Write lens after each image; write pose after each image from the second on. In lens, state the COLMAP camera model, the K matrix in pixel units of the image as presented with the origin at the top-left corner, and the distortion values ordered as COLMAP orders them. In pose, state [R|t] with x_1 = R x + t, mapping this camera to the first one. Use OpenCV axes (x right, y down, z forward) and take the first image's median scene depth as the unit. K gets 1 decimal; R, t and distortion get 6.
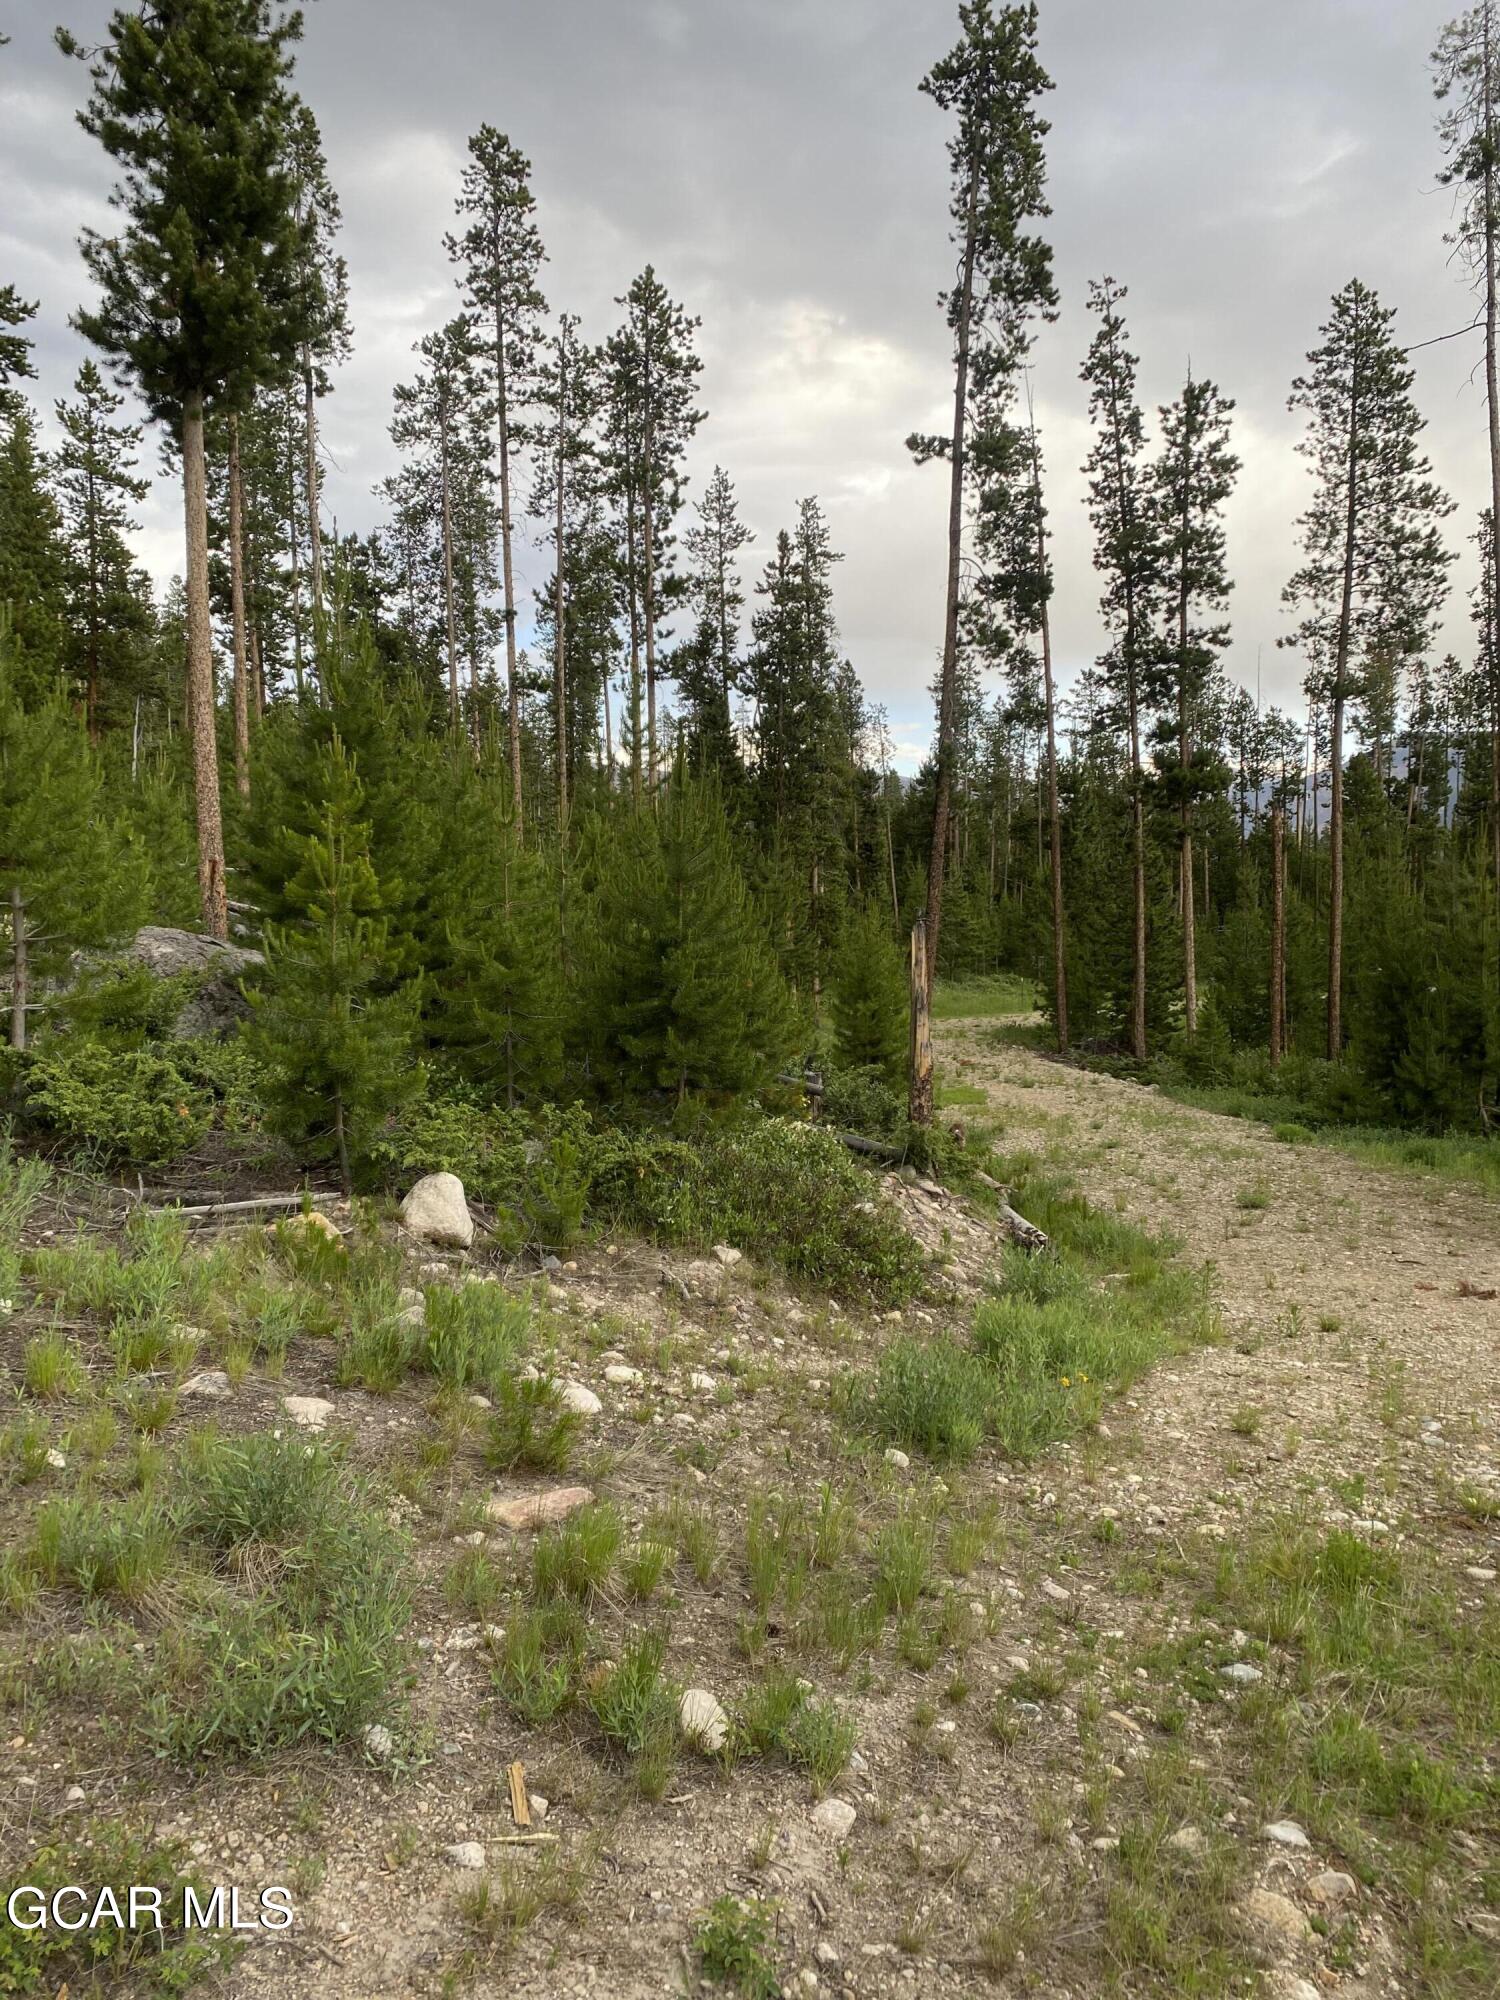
lens RADIAL K [[1493.9, 0, 753.5], [0, 1493.9, 993.9], [0, 0, 1]] dist [0.003860, 0.009765]
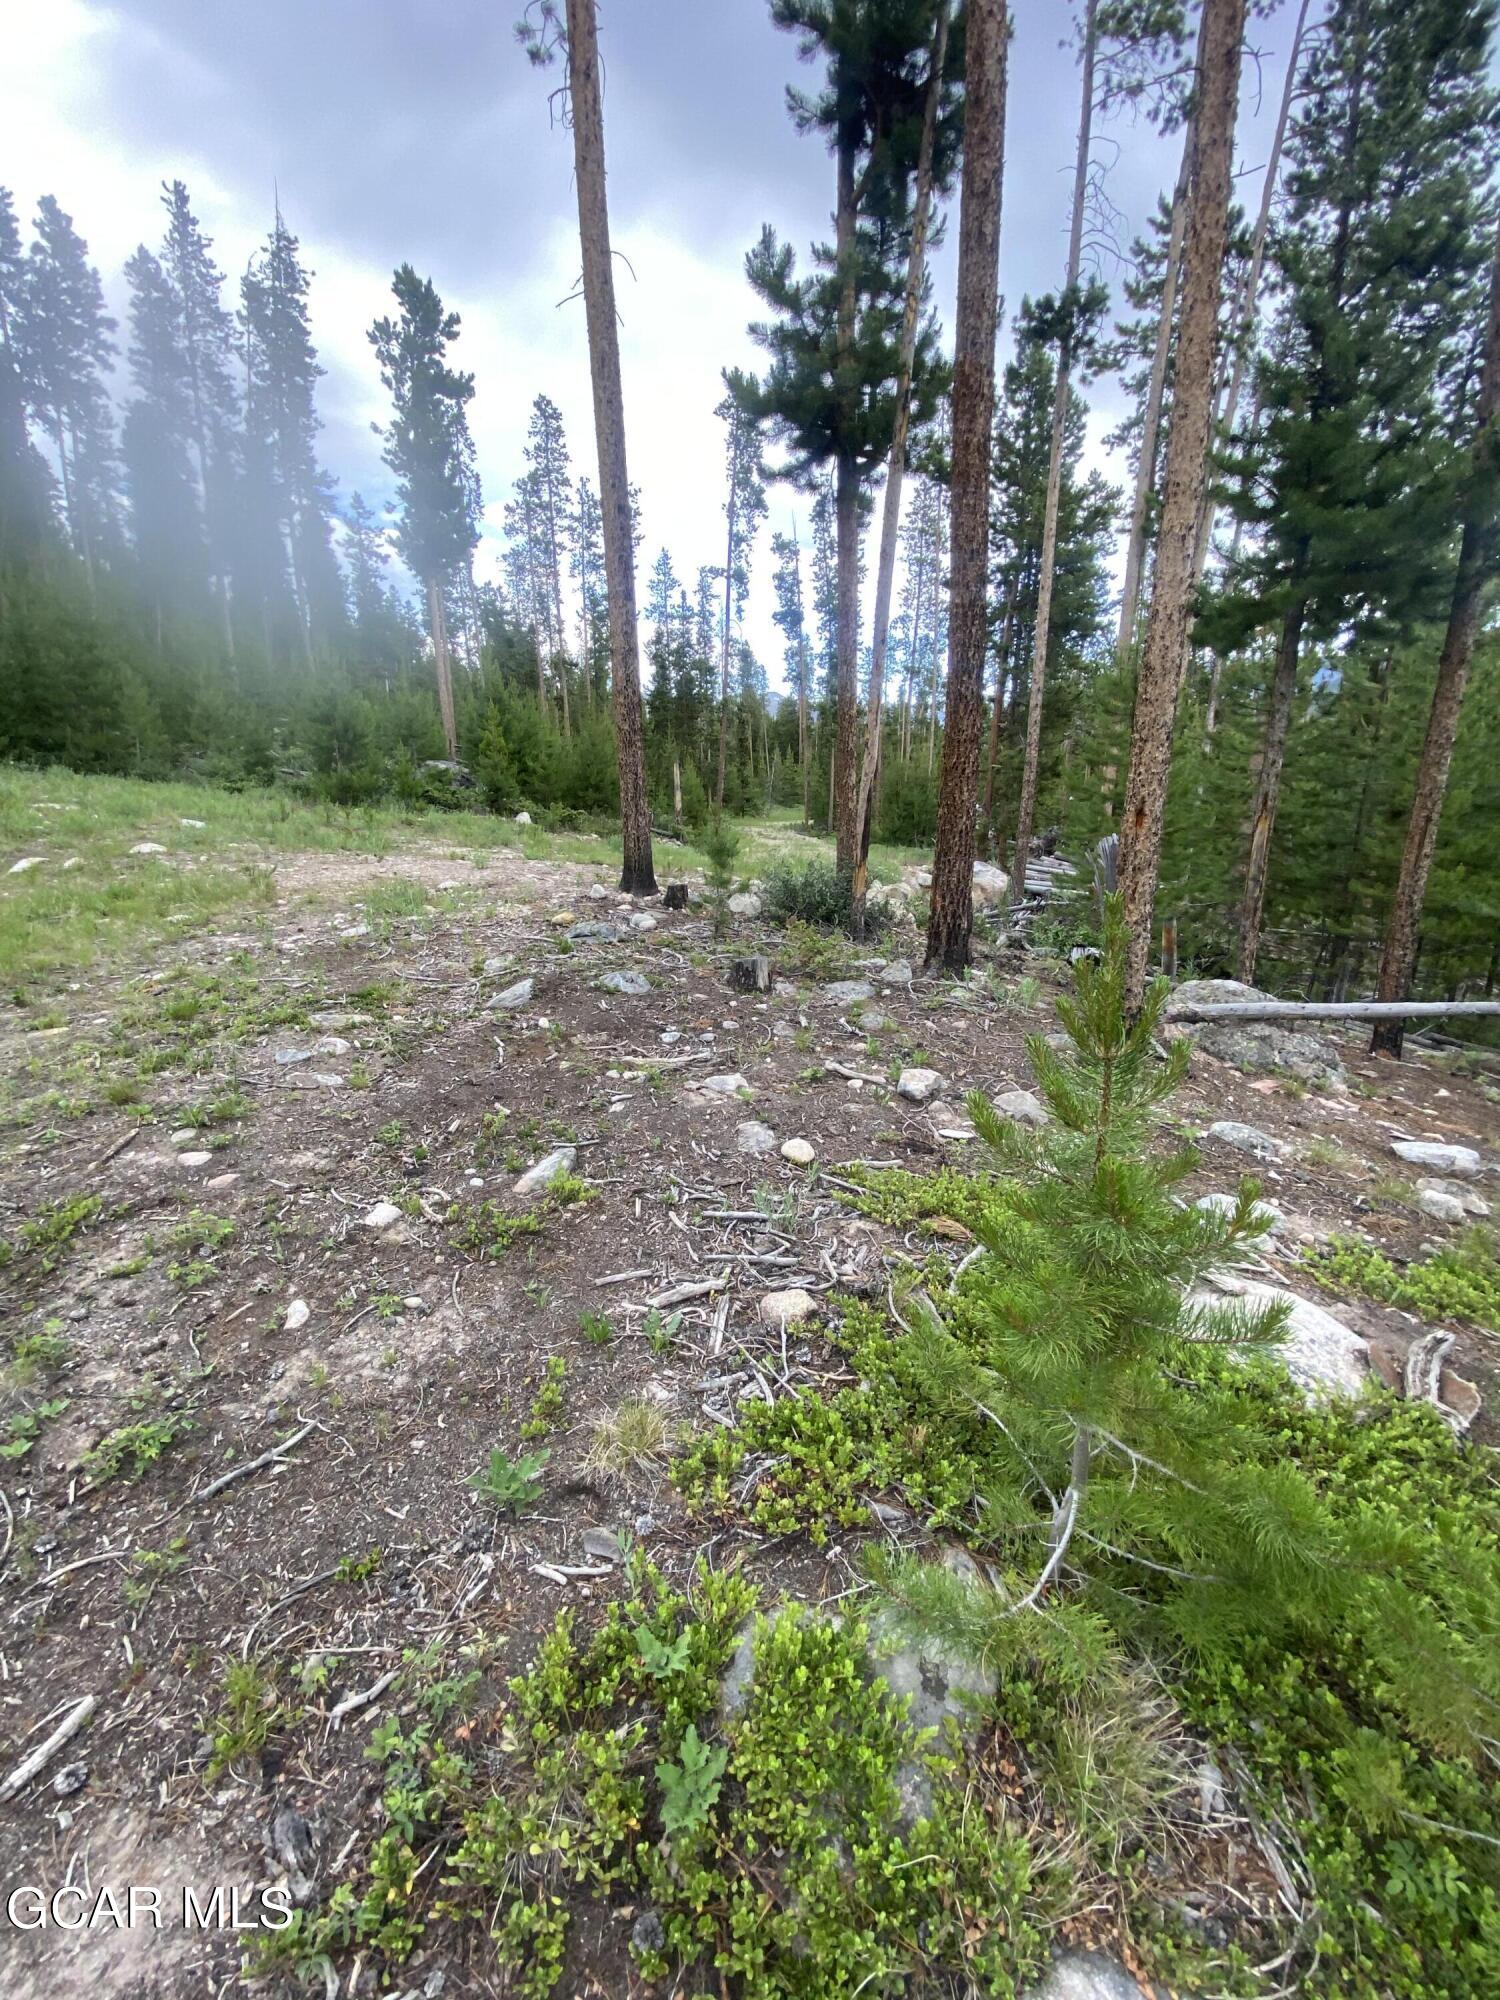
lens RADIAL K [[816.8, 0, 756.9], [0, 816.8, 984.1], [0, 0, 1]] dist [0.025391, -0.023048]
pose [[0.999398, -0.005829, 0.034192, 0.094753], [-0.000836, 0.981446, 0.191735, 0.038266], [-0.034675, -0.191648, 0.980851, -0.360730]]
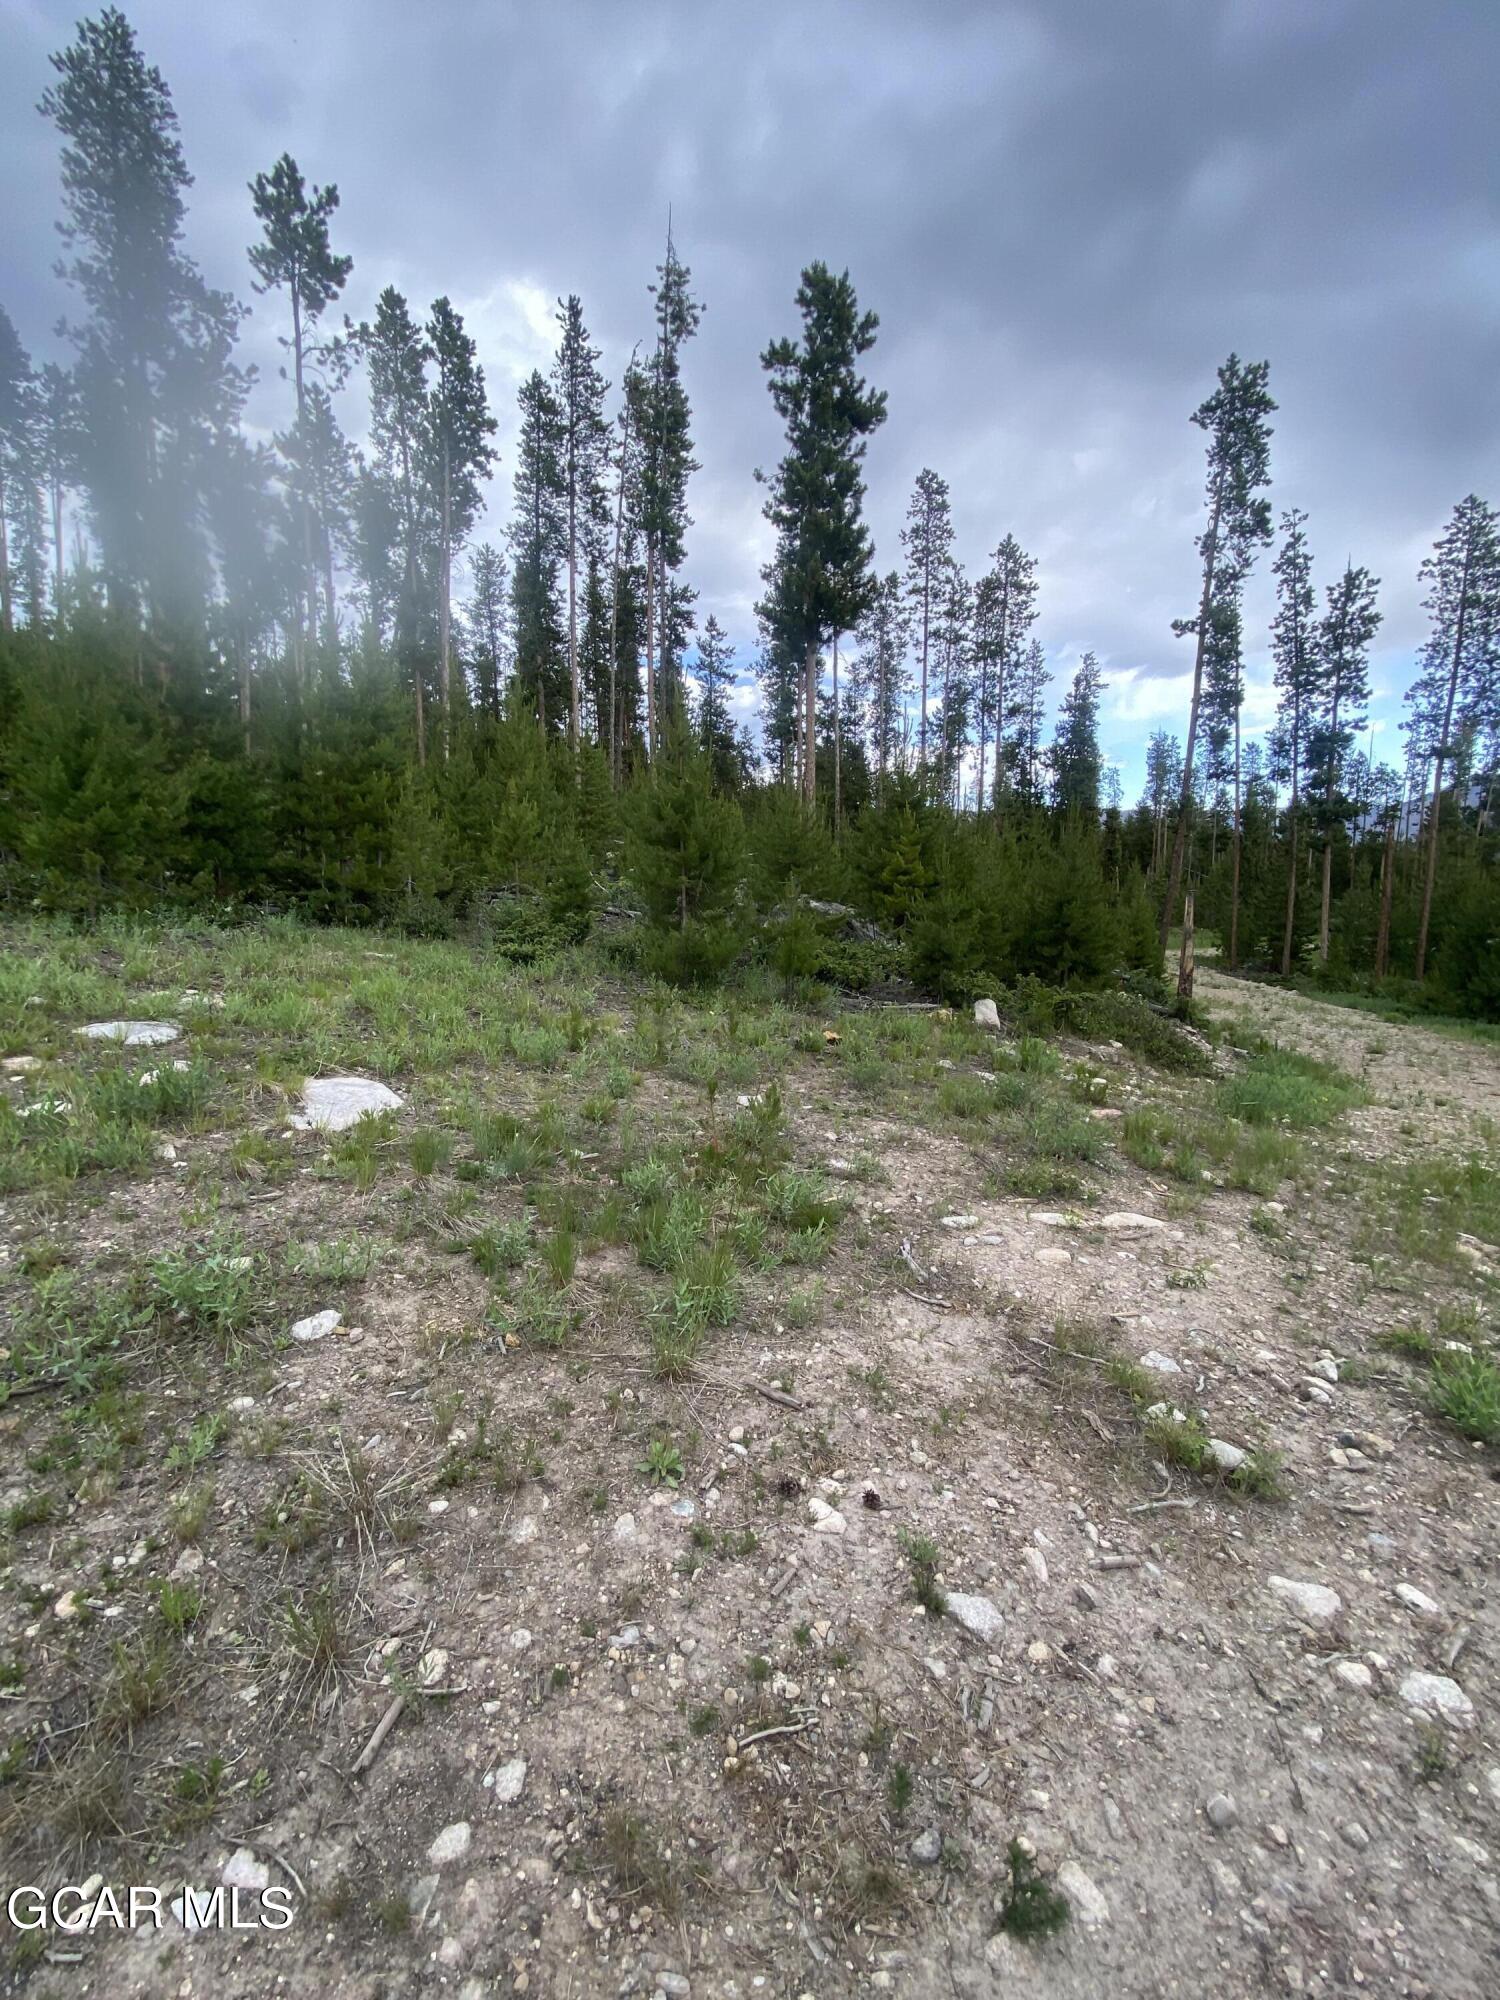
lens RADIAL K [[798.2, 0, 750.0], [0, 798.2, 1000.0], [0, 0, 1]] dist [0.000301, -0.011886]
pose [[0.949989, 0.048323, -0.308521, -0.044208], [-0.022528, 0.995986, 0.086632, 0.005431], [0.311469, -0.075349, 0.947264, -0.069758]]
